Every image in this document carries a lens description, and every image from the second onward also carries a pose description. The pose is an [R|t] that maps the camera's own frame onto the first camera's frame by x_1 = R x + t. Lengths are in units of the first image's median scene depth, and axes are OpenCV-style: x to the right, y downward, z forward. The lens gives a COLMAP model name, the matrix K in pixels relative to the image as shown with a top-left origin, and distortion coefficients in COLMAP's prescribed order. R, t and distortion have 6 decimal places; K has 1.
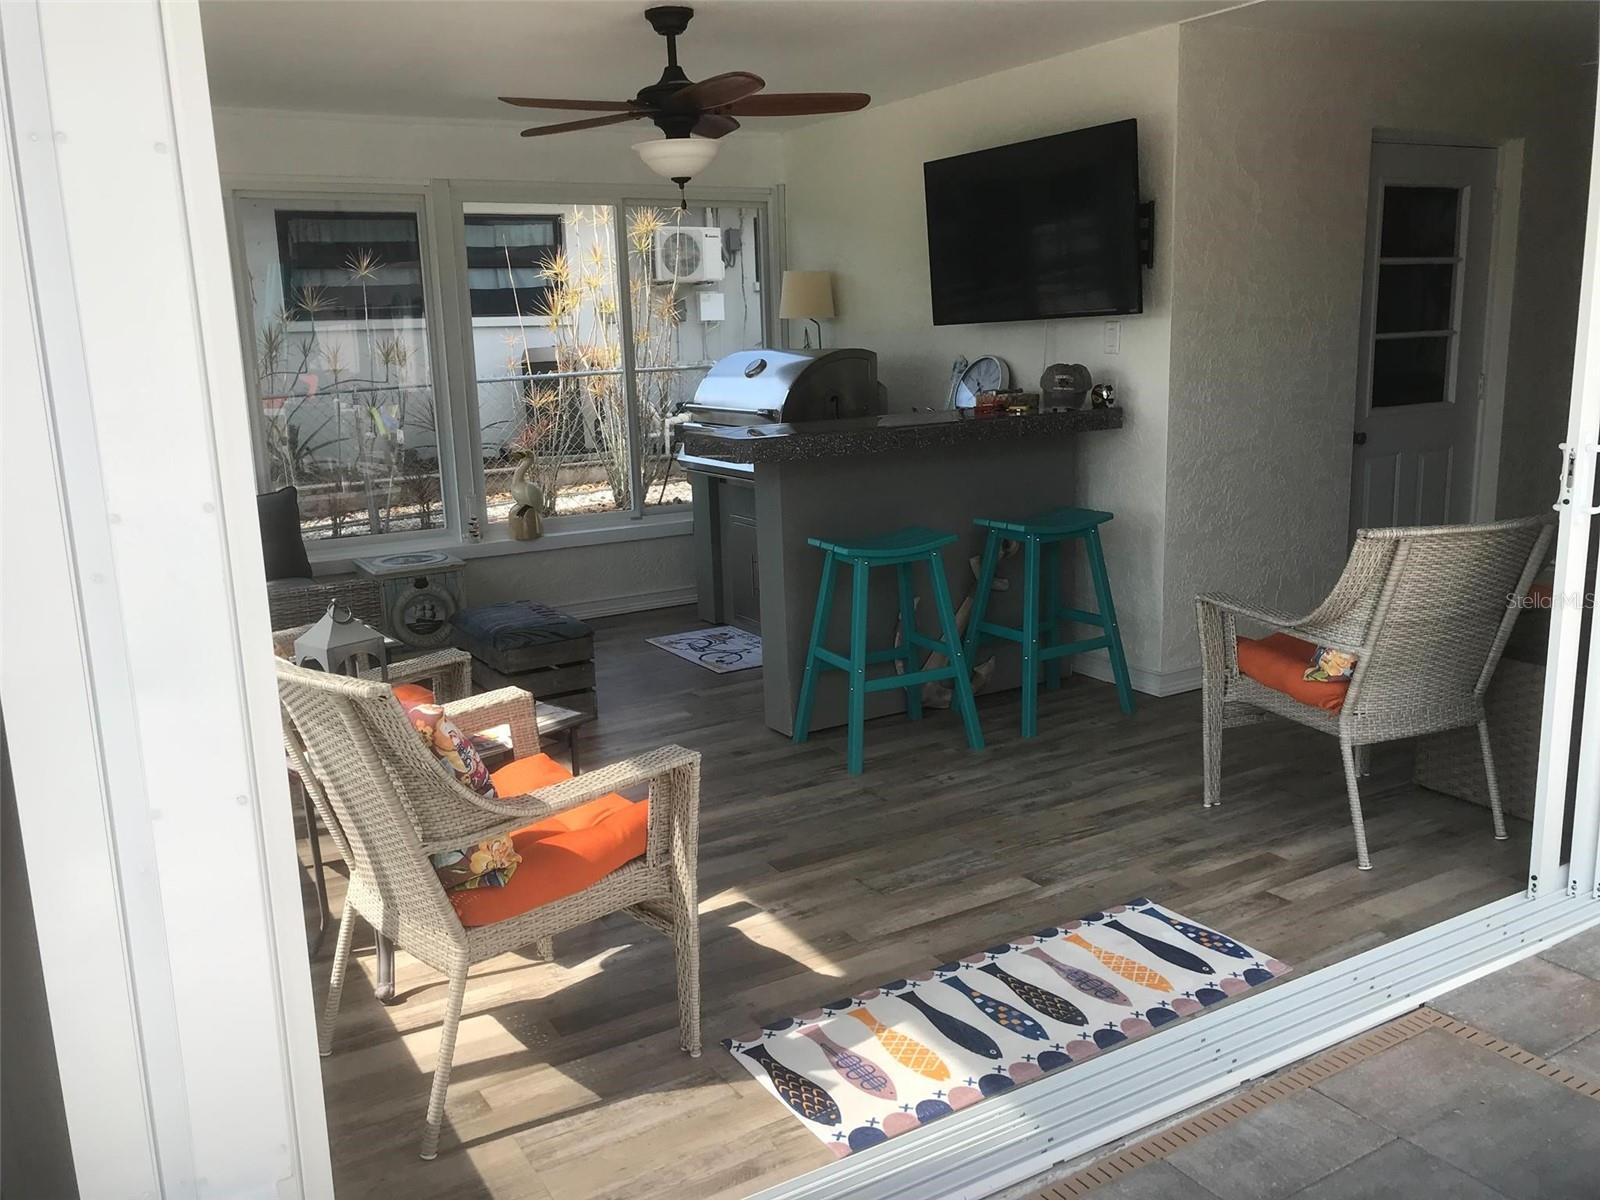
lens RADIAL K [[1318.0, 0, 788.9], [0, 1318.0, 592.5], [0, 0, 1]] dist [0.020443, -0.027414]
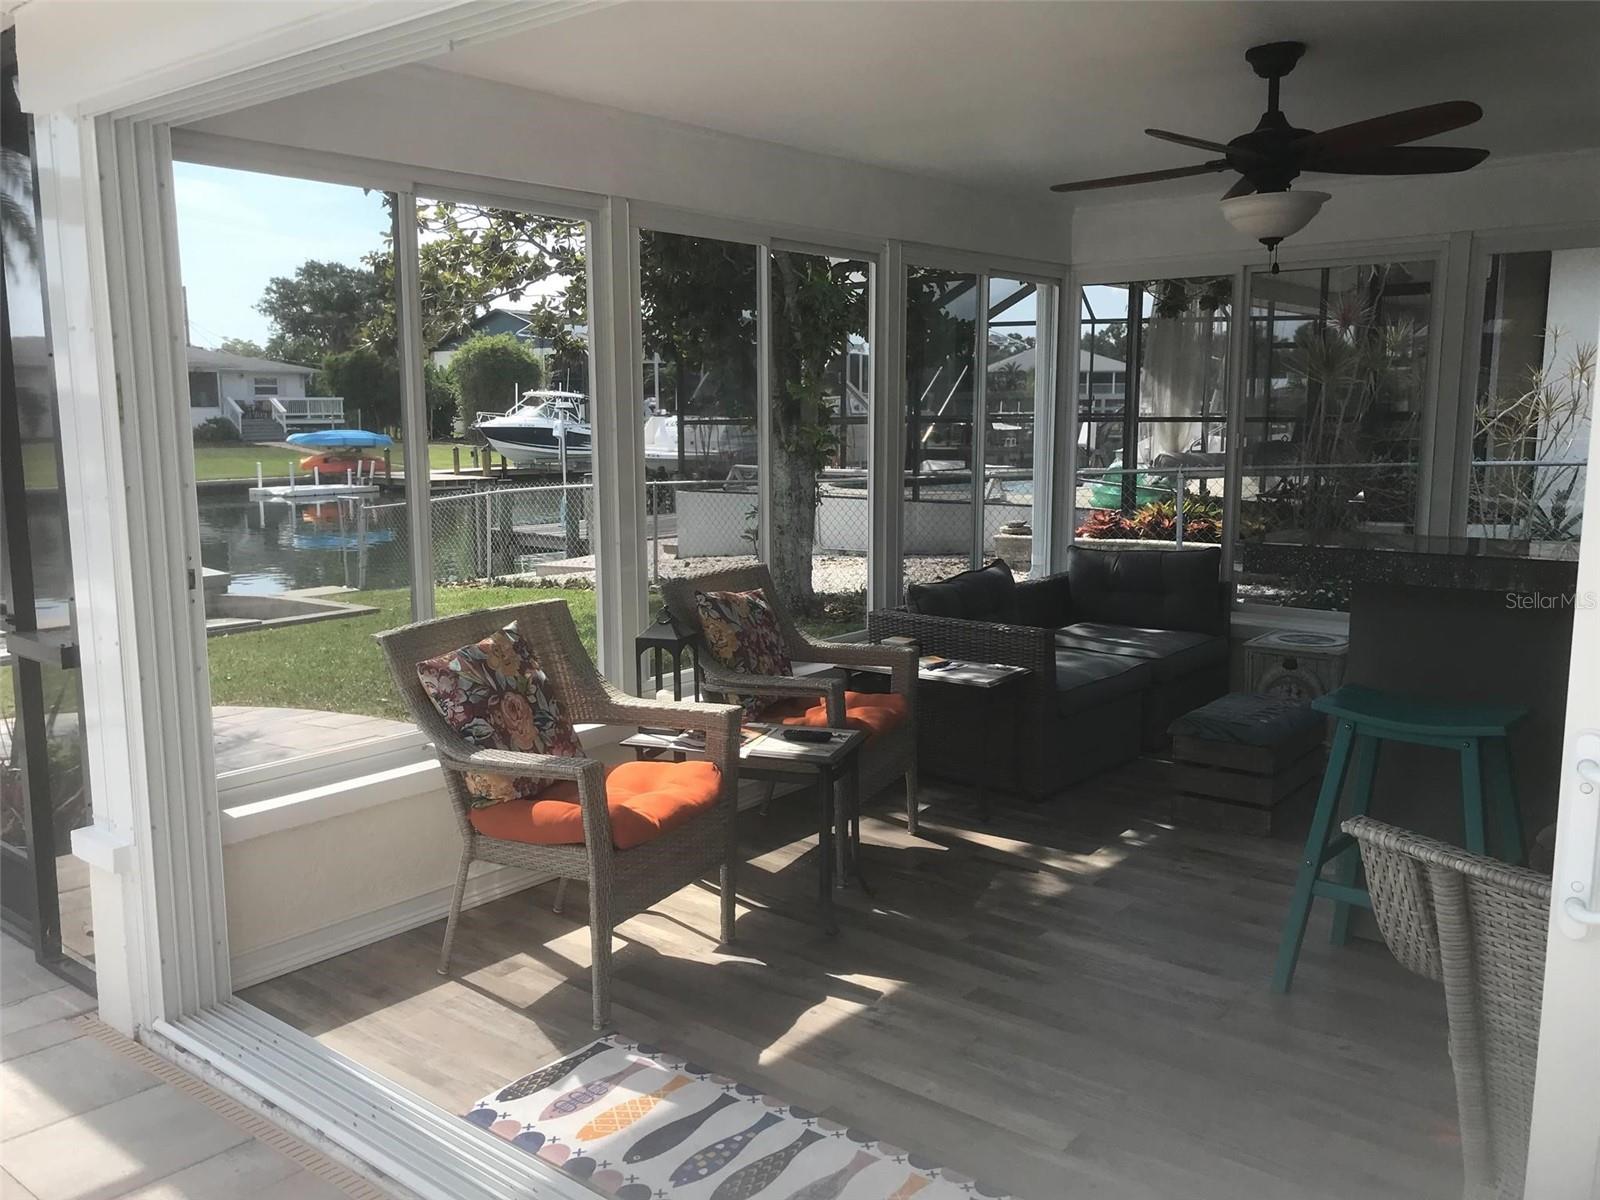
lens RADIAL K [[1318.0, 0, 786.1], [0, 1318.0, 609.0], [0, 0, 1]] dist [0.020443, -0.027414]
pose [[0.357343, 0.178863, -0.916687, 0.647743], [-0.198047, 0.973683, 0.112781, -0.115433], [0.912734, 0.141246, 0.383362, 0.423004]]
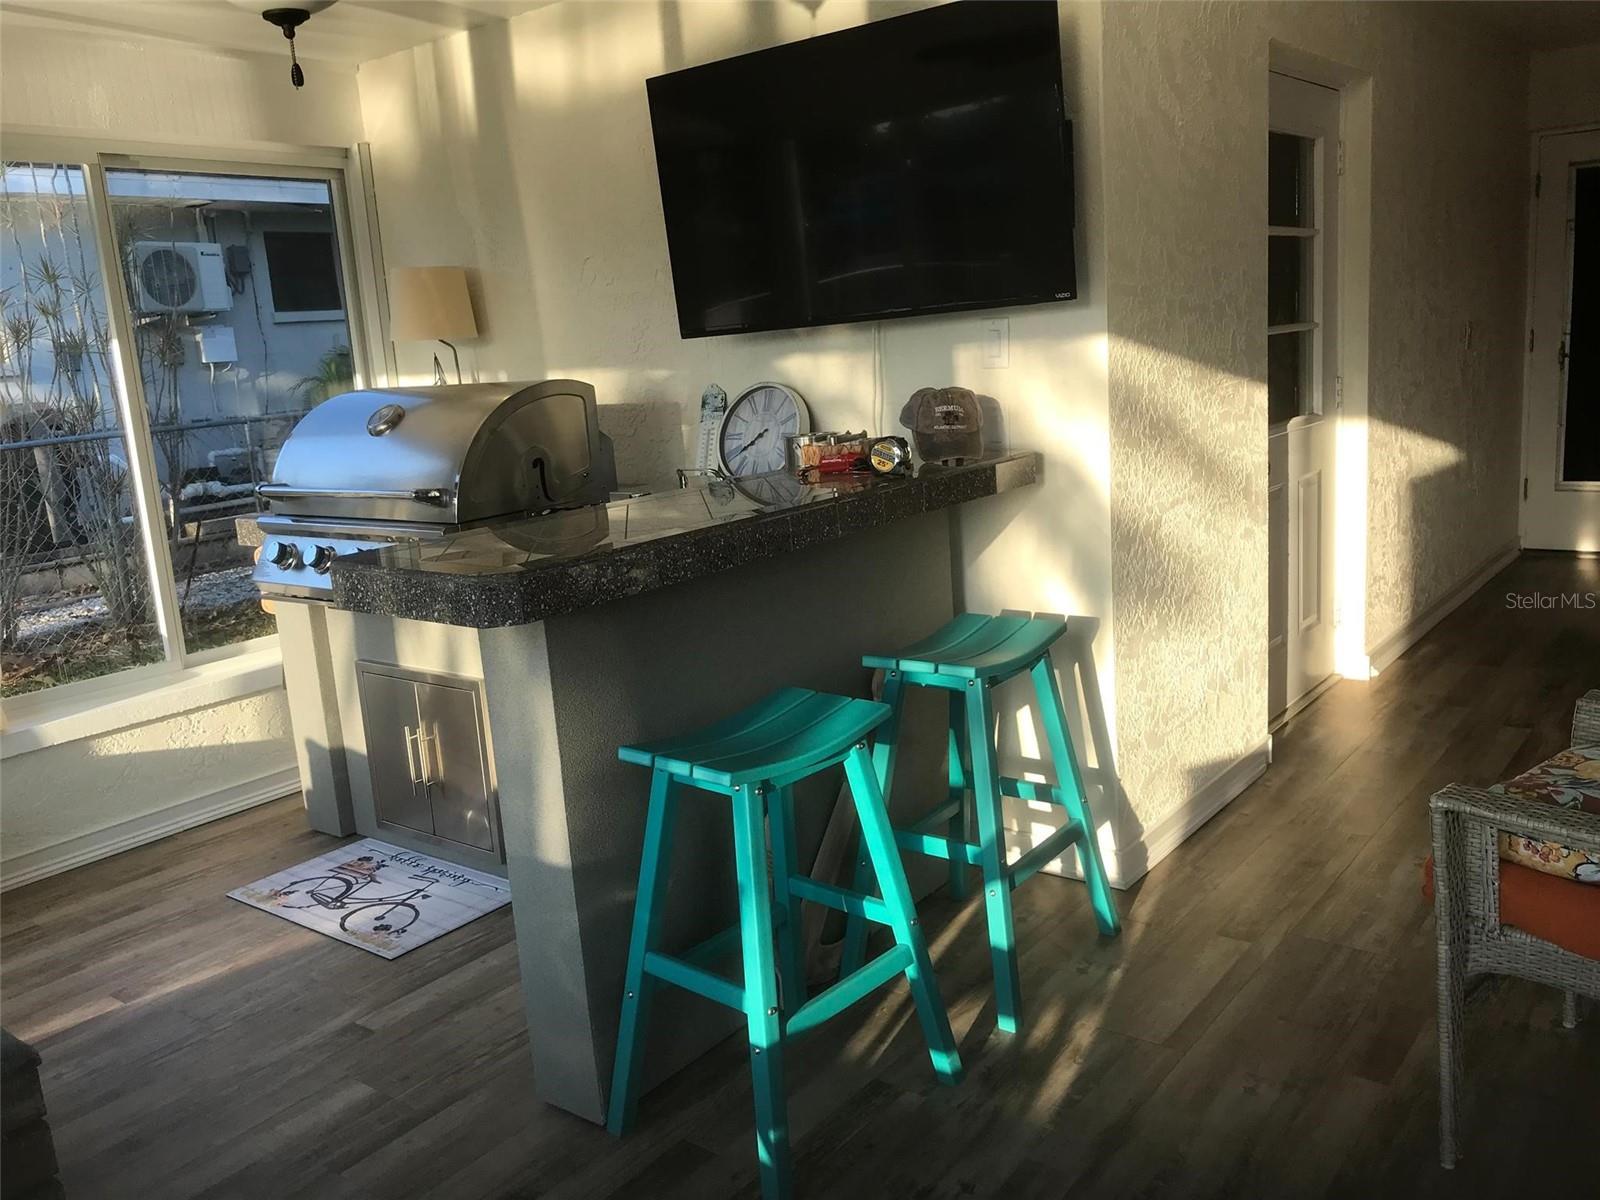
lens RADIAL K [[1318.0, 0, 791.1], [0, 1318.0, 586.0], [0, 0, 1]] dist [0.020443, -0.027414]
pose [[0.931418, -0.099794, 0.350002, -0.100350], [0.111054, 0.993740, -0.012195, -0.095951], [-0.346594, 0.050227, 0.936670, 0.533809]]
